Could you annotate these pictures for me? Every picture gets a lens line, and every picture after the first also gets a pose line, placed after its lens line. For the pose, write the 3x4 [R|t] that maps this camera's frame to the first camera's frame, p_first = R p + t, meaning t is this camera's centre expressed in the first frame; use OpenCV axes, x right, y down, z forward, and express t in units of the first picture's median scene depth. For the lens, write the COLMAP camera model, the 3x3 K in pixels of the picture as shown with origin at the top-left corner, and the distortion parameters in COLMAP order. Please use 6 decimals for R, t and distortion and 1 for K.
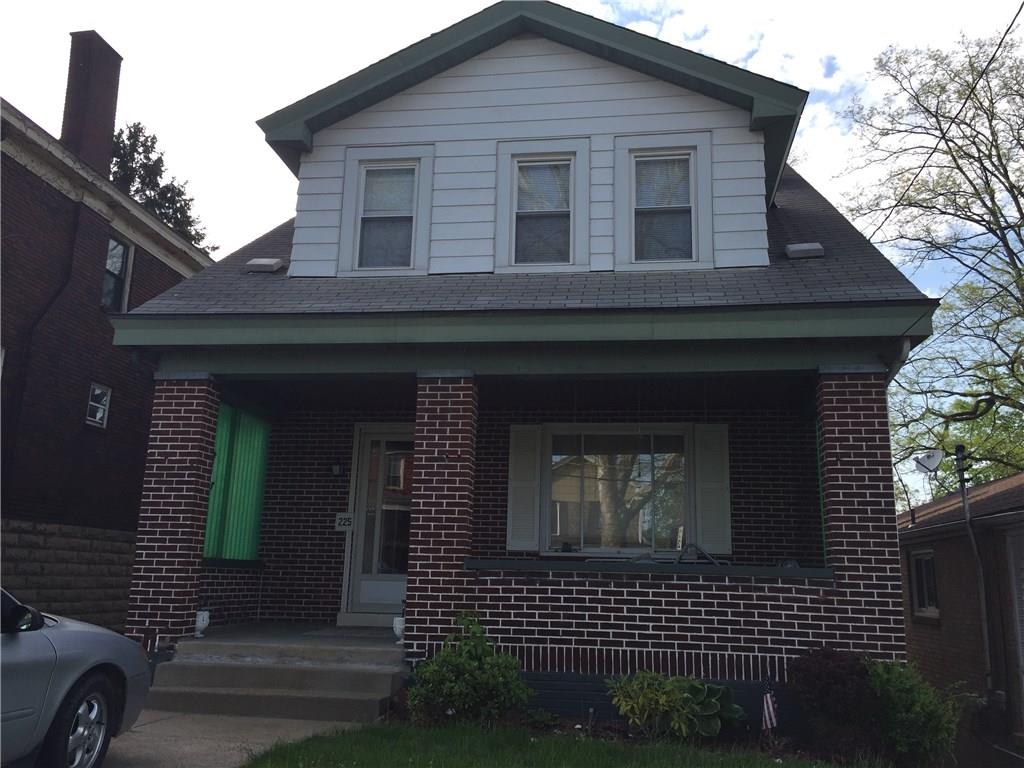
lens RADIAL K [[879.5, 0, 515.3], [0, 879.5, 383.8], [0, 0, 1]] dist [0.068611, -0.093012]
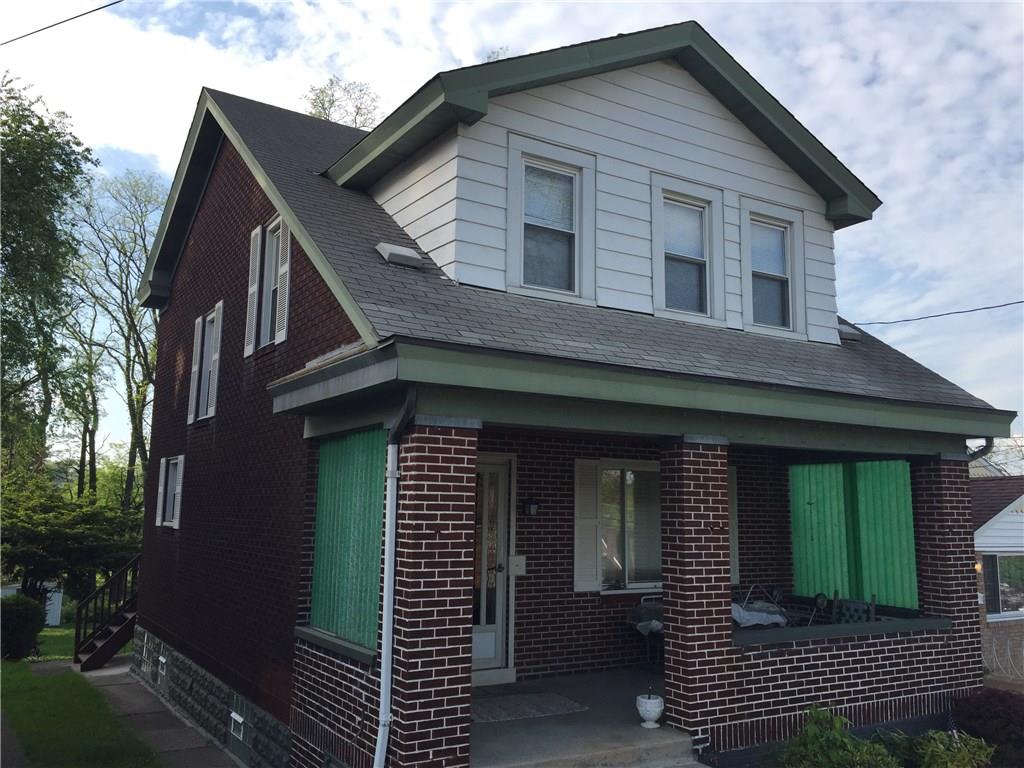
lens RADIAL K [[879.5, 0, 512.2], [0, 879.5, 380.3], [0, 0, 1]] dist [0.068611, -0.093012]
pose [[0.772701, 0.078181, 0.629937, -0.737539], [-0.134036, 0.990106, 0.041531, -0.075382], [-0.620457, -0.116525, 0.775535, 0.347419]]
